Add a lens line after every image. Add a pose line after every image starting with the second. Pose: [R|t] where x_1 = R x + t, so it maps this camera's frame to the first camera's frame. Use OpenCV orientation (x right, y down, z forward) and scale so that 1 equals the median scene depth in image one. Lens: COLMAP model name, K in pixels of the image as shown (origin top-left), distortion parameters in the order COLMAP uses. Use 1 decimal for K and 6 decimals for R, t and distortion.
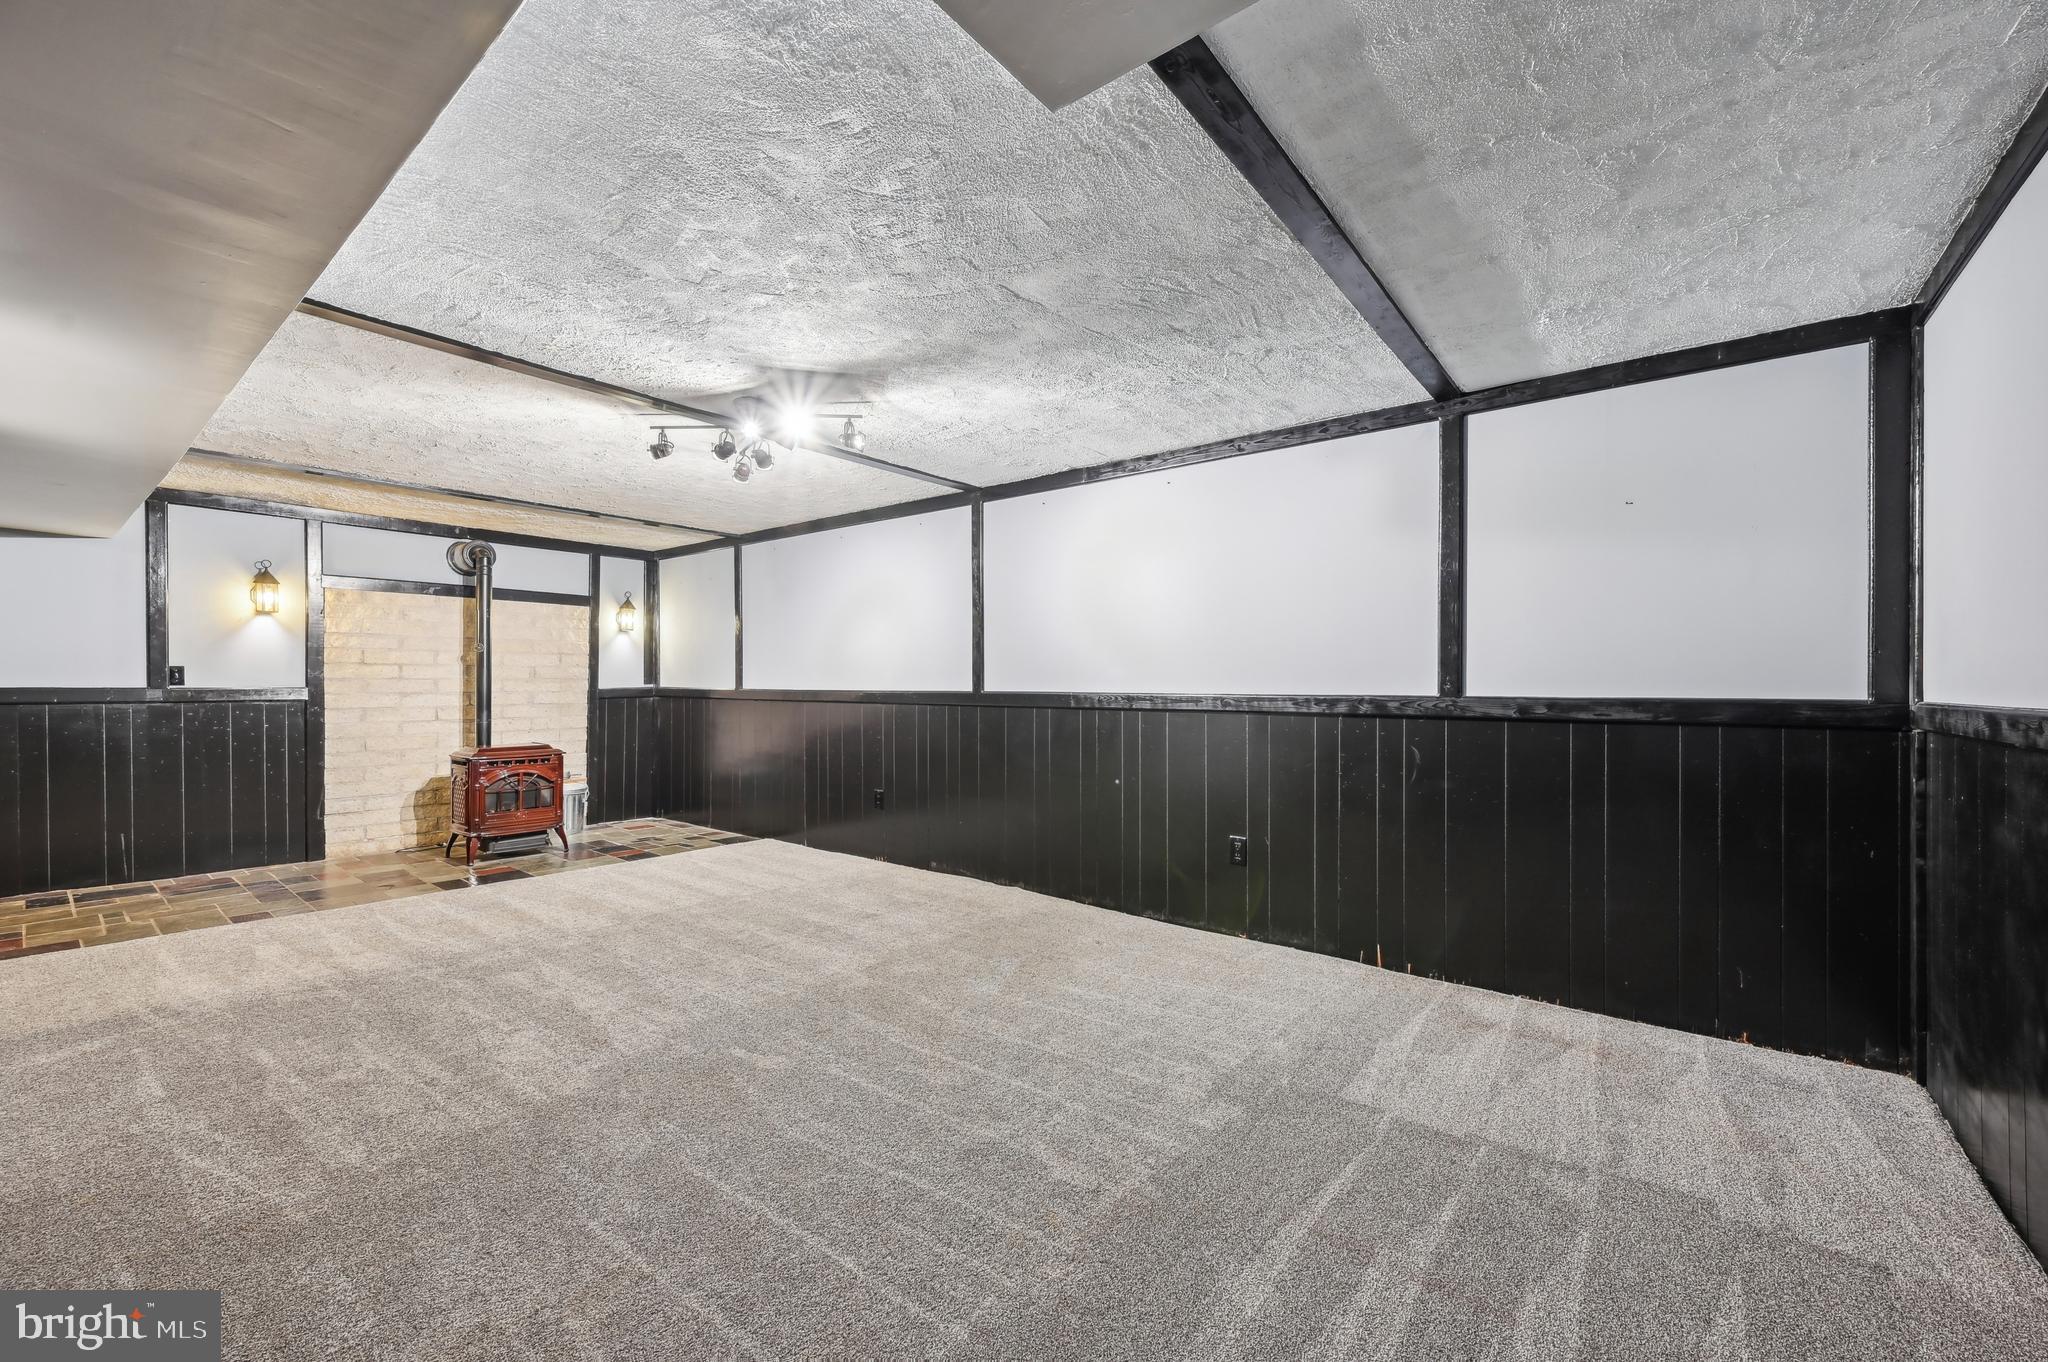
lens RADIAL K [[808.4, 0, 1021.1], [0, 808.4, 680.1], [0, 0, 1]] dist [-0.003085, 0.000344]
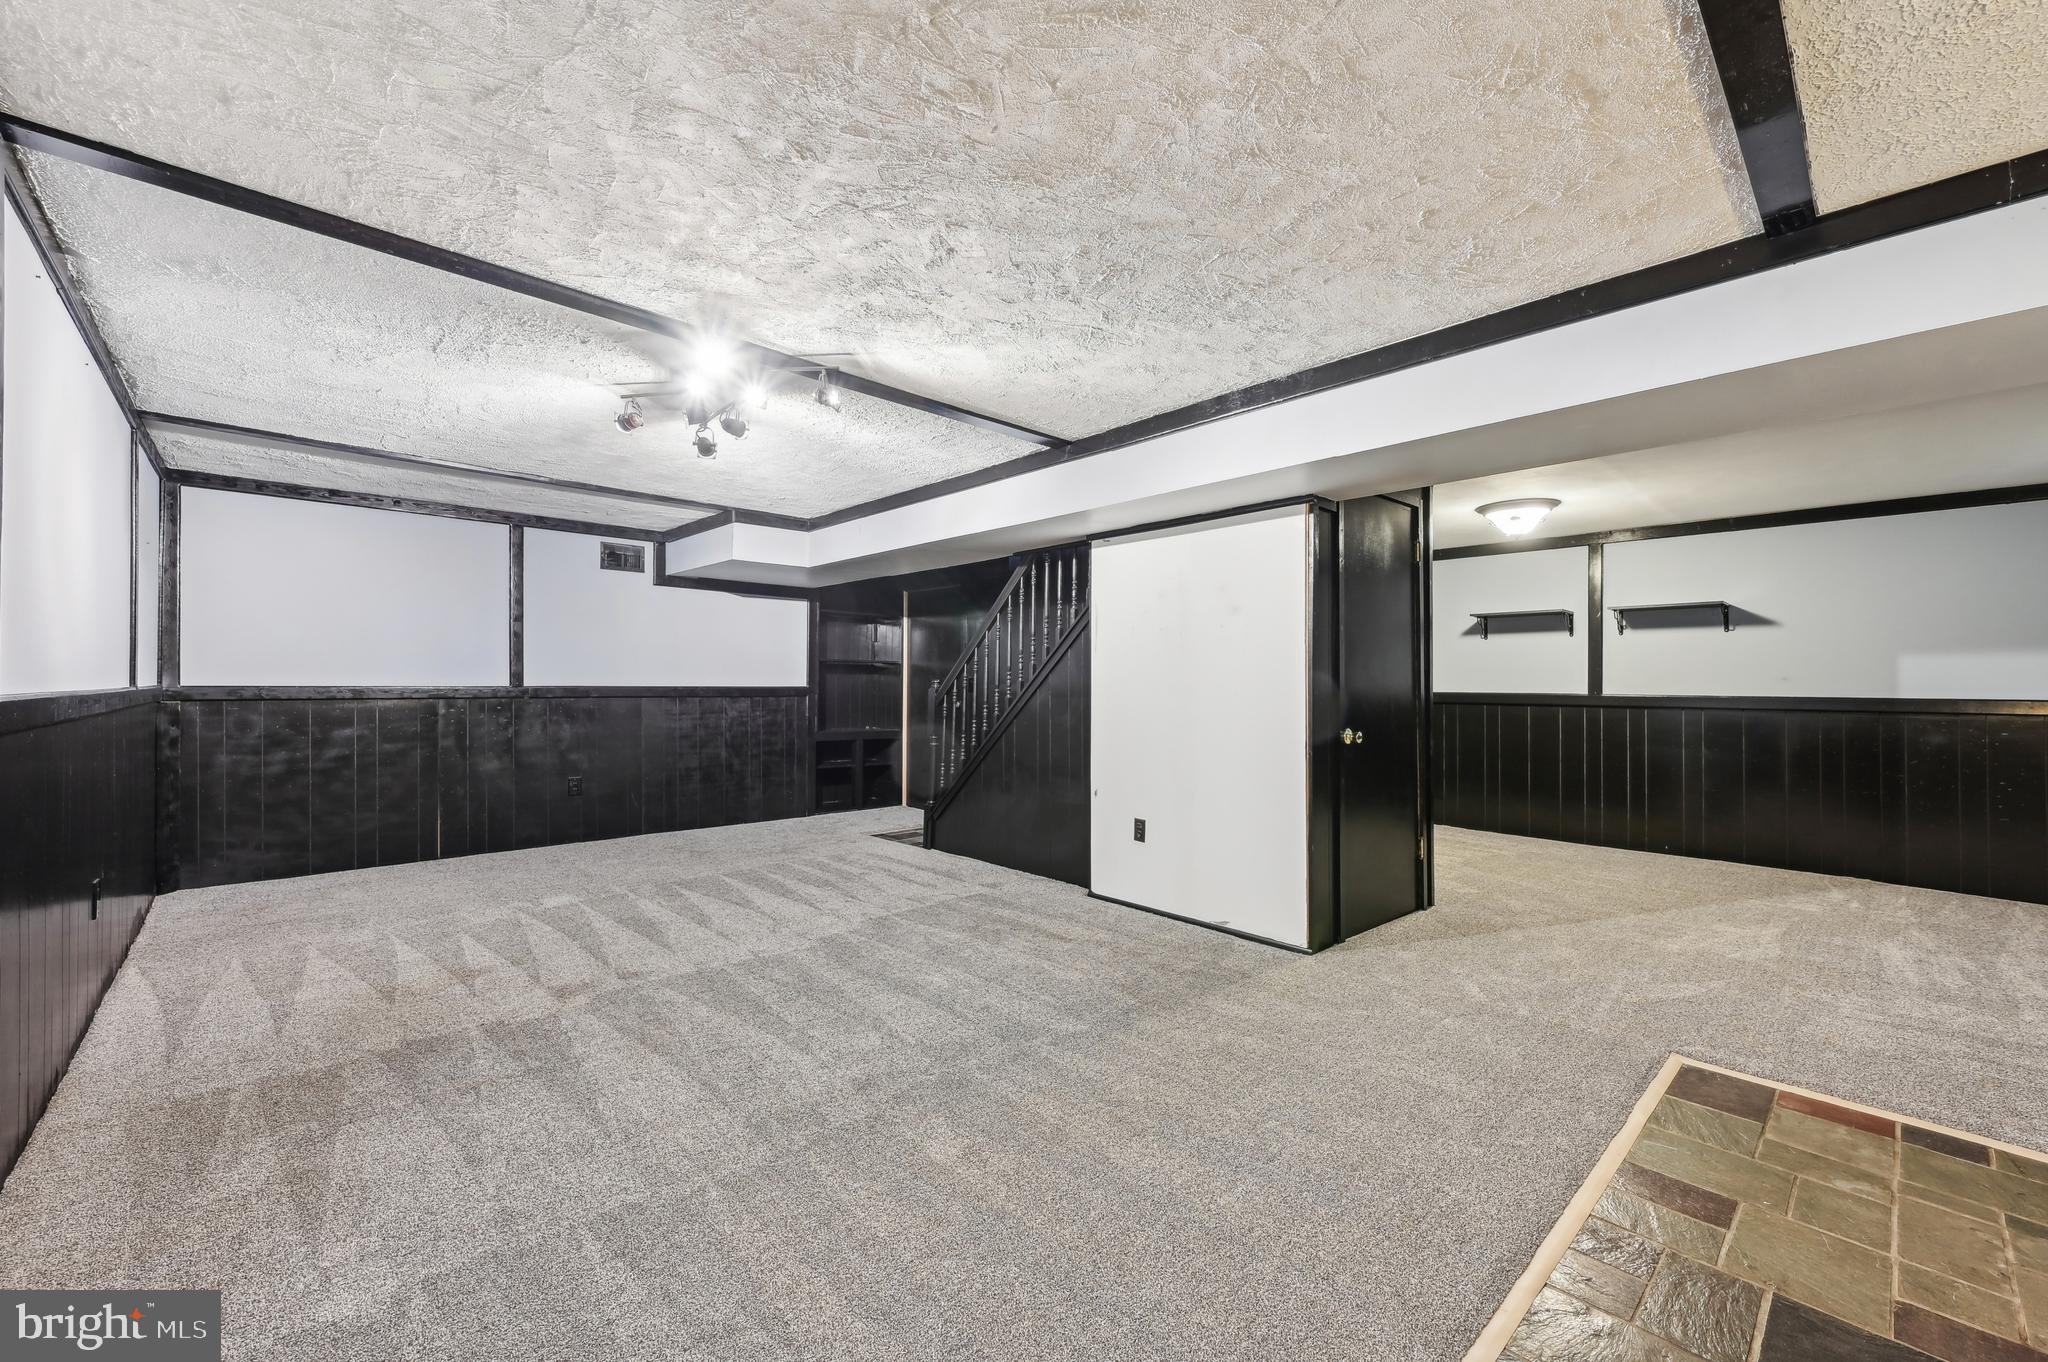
lens RADIAL K [[808.4, 0, 1028.9], [0, 808.4, 689.1], [0, 0, 1]] dist [-0.003085, 0.000344]
pose [[-0.989862, -0.009419, 0.141720, -0.485320], [-0.009214, 0.999955, 0.002101, 0.003539], [-0.141733, 0.000774, -0.989905, 1.140275]]
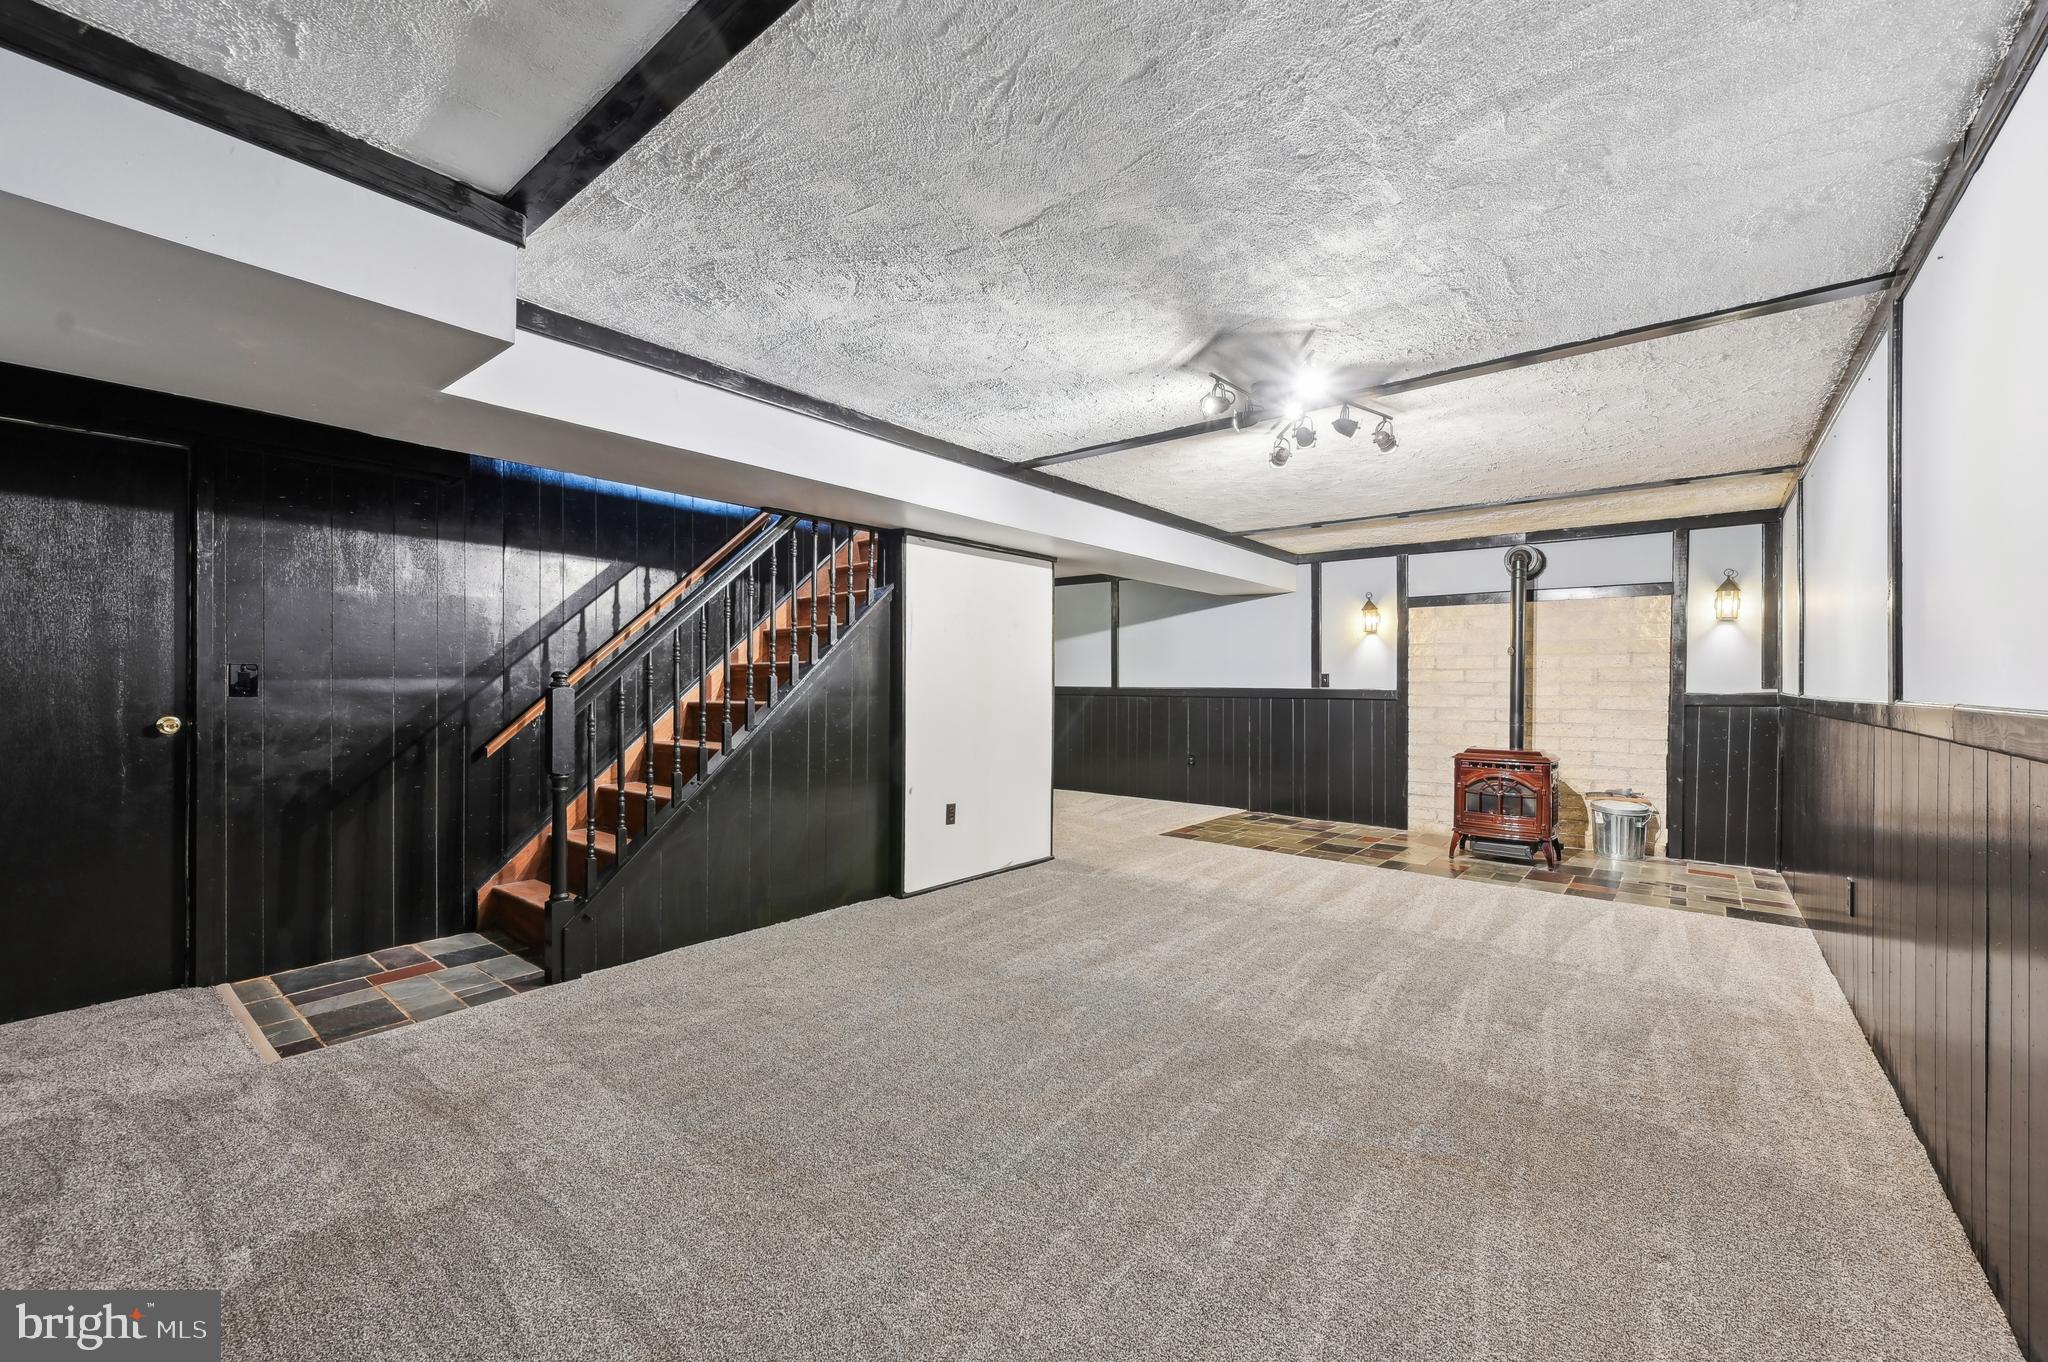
lens RADIAL K [[808.4, 0, 1037.4], [0, 808.4, 685.5], [0, 0, 1]] dist [-0.003085, 0.000344]
pose [[0.012353, -0.000846, -0.999923, 0.372039], [-0.000110, 1.000000, -0.000847, 0.004275], [0.999924, 0.000121, 0.012353, 0.440908]]
